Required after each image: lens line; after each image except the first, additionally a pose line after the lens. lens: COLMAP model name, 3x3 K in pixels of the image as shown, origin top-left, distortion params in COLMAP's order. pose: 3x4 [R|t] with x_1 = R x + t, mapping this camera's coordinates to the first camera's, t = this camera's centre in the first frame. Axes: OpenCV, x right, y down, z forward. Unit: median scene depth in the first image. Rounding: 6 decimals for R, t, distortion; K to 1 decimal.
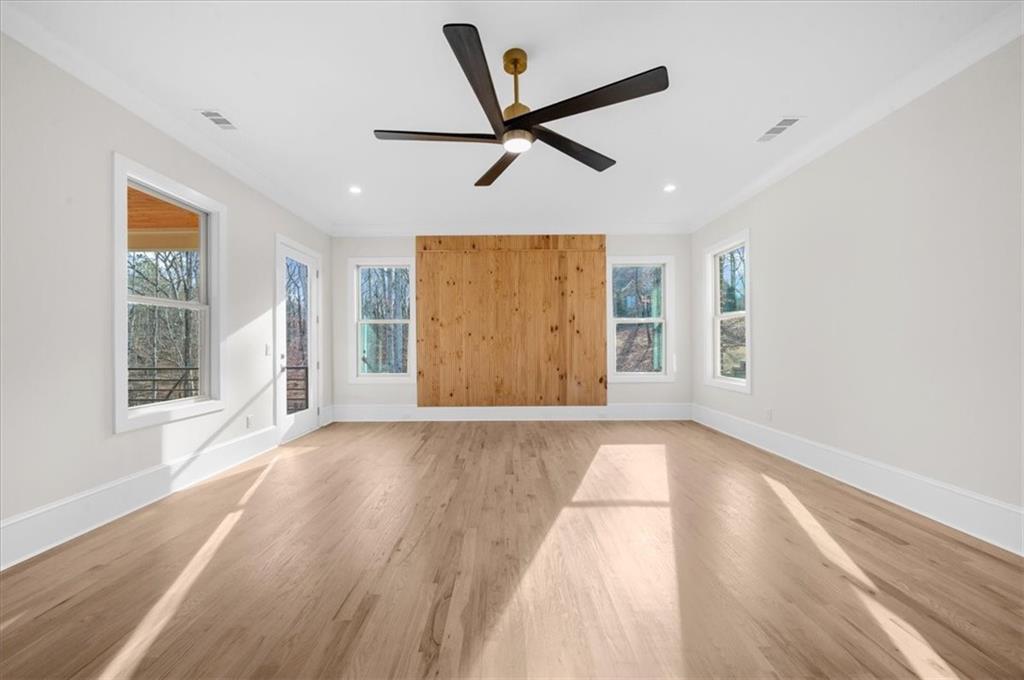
lens RADIAL K [[381.7, 0, 508.5], [0, 381.7, 342.5], [0, 0, 1]] dist [-0.001956, -0.000284]
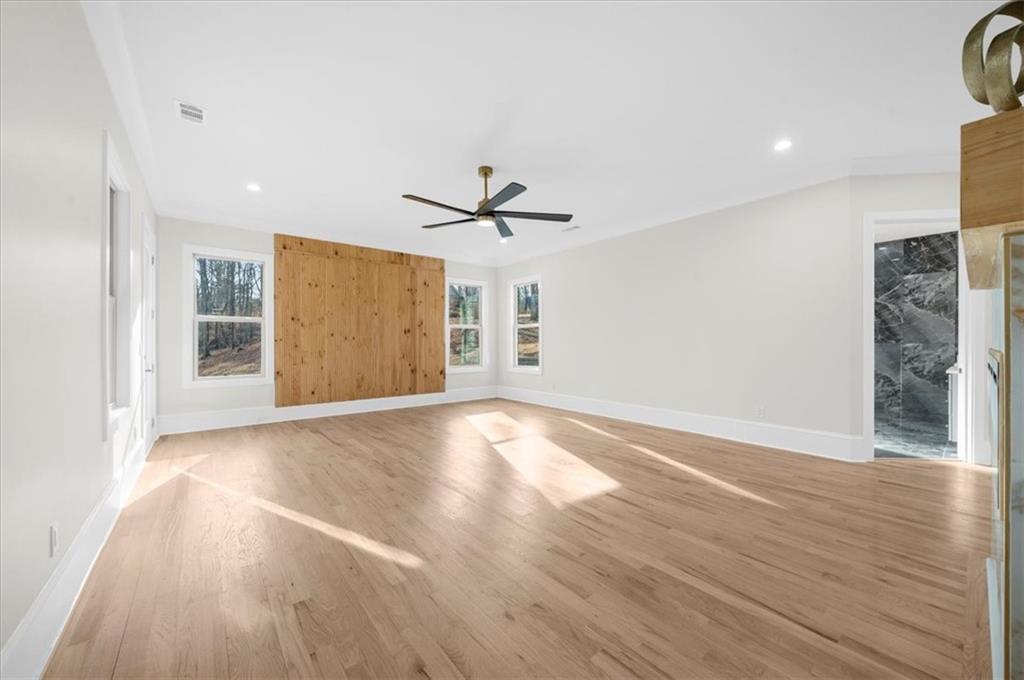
lens RADIAL K [[382.1, 0, 510.9], [0, 382.1, 342.6], [0, 0, 1]] dist [-0.002027, -0.000041]
pose [[0.774043, 0.005035, 0.633113, -0.390866], [-0.005110, 0.999985, -0.001705, -0.000465], [-0.633112, -0.001916, 0.774058, -0.143945]]
